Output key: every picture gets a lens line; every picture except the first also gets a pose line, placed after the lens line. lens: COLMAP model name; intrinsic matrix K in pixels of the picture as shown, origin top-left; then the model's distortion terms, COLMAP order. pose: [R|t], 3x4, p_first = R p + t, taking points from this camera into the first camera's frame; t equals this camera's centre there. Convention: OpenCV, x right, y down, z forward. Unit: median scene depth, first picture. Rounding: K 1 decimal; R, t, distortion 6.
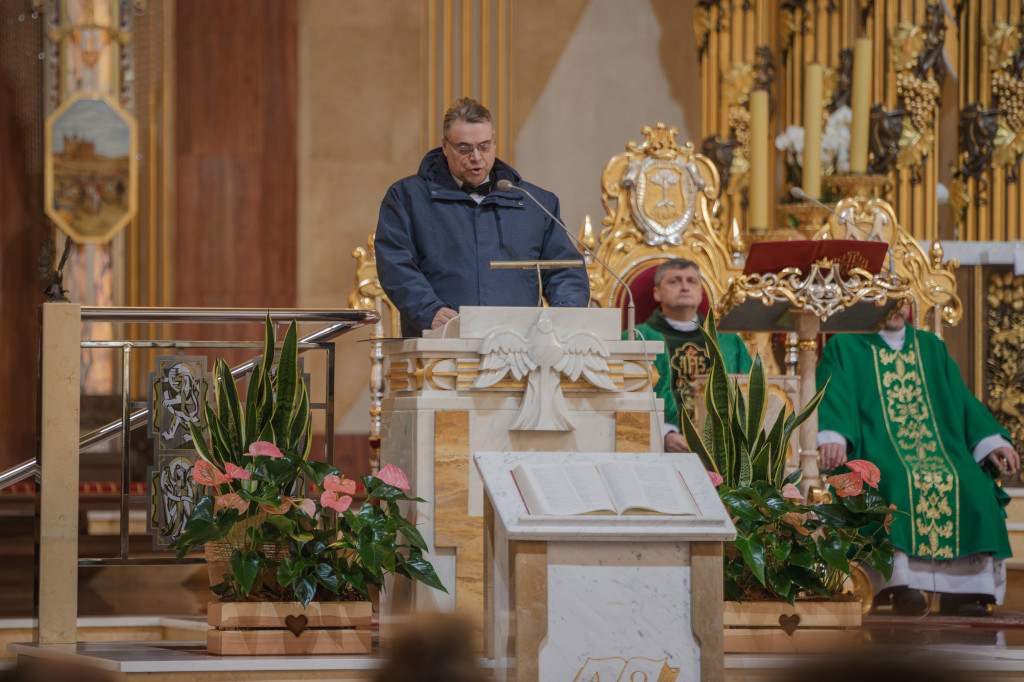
lens RADIAL K [[5880.0, 0, 512.1], [0, 5880.0, 300.1], [0, 0, 1]] dist [1.337984, 9.888586]
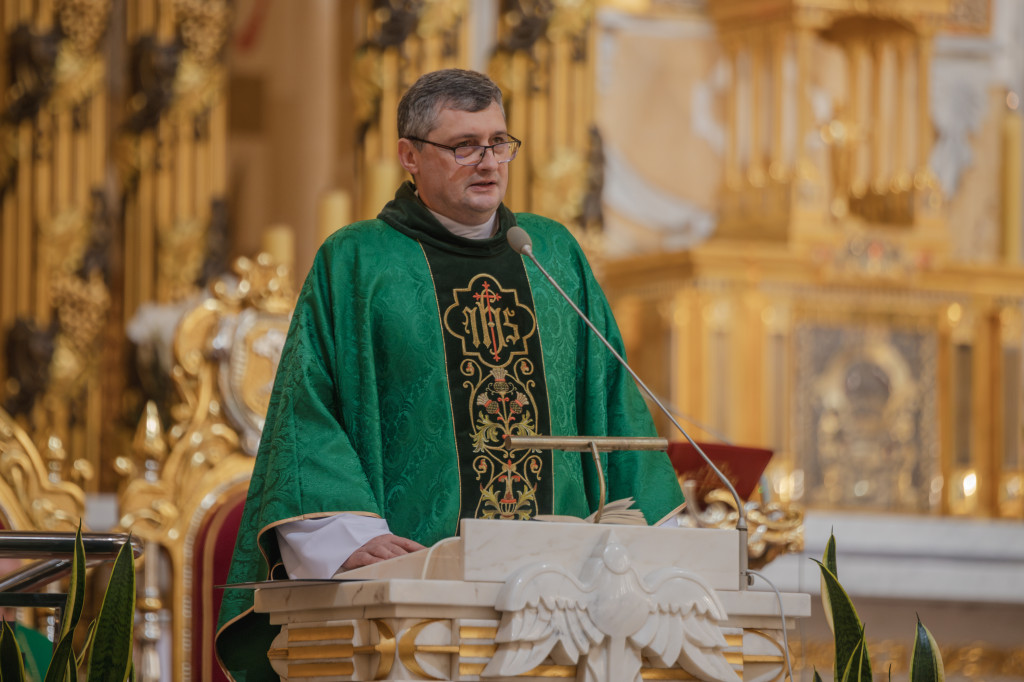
lens RADIAL K [[6458.8, 0, 542.9], [0, 6458.8, 314.5], [0, 0, 1]] dist [1.698949, 24.706473]
pose [[0.968199, 0.026436, 0.248781, -0.138145], [-0.014570, 0.998672, -0.049419, 0.010635], [-0.249757, 0.044223, 0.967298, 0.414441]]
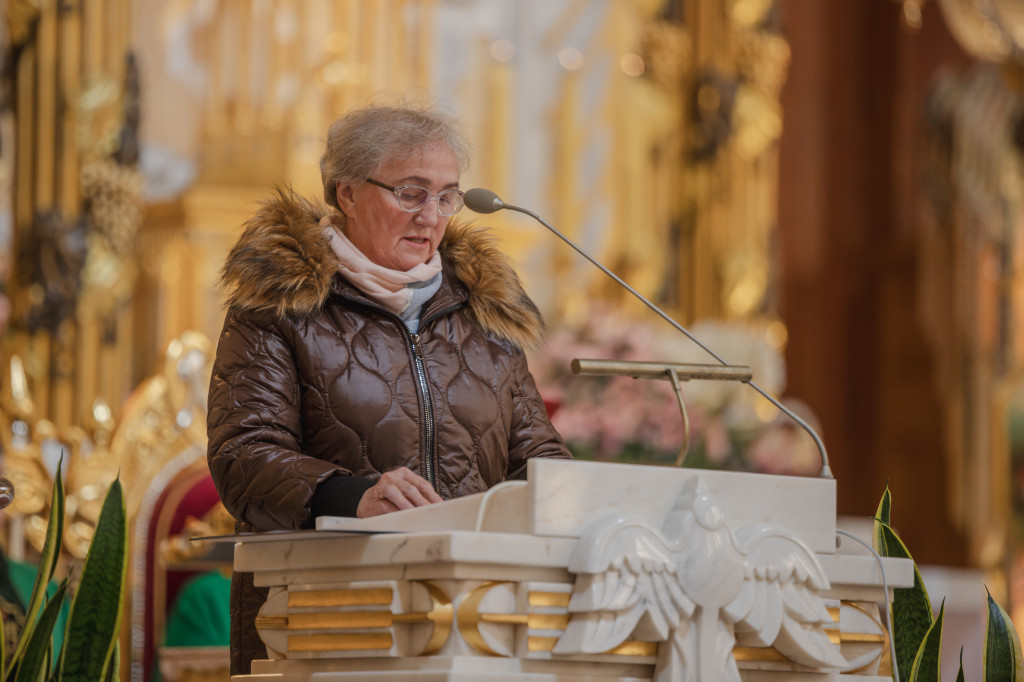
lens RADIAL K [[6325.5, 0, 485.9], [0, 6325.5, 342.3], [0, 0, 1]] dist [1.902094, 13.310261]
pose [[0.920242, 0.043958, 0.388873, -0.179776], [-0.026859, 0.998423, -0.049301, 0.014424], [-0.390427, 0.034924, 0.919971, 0.548110]]
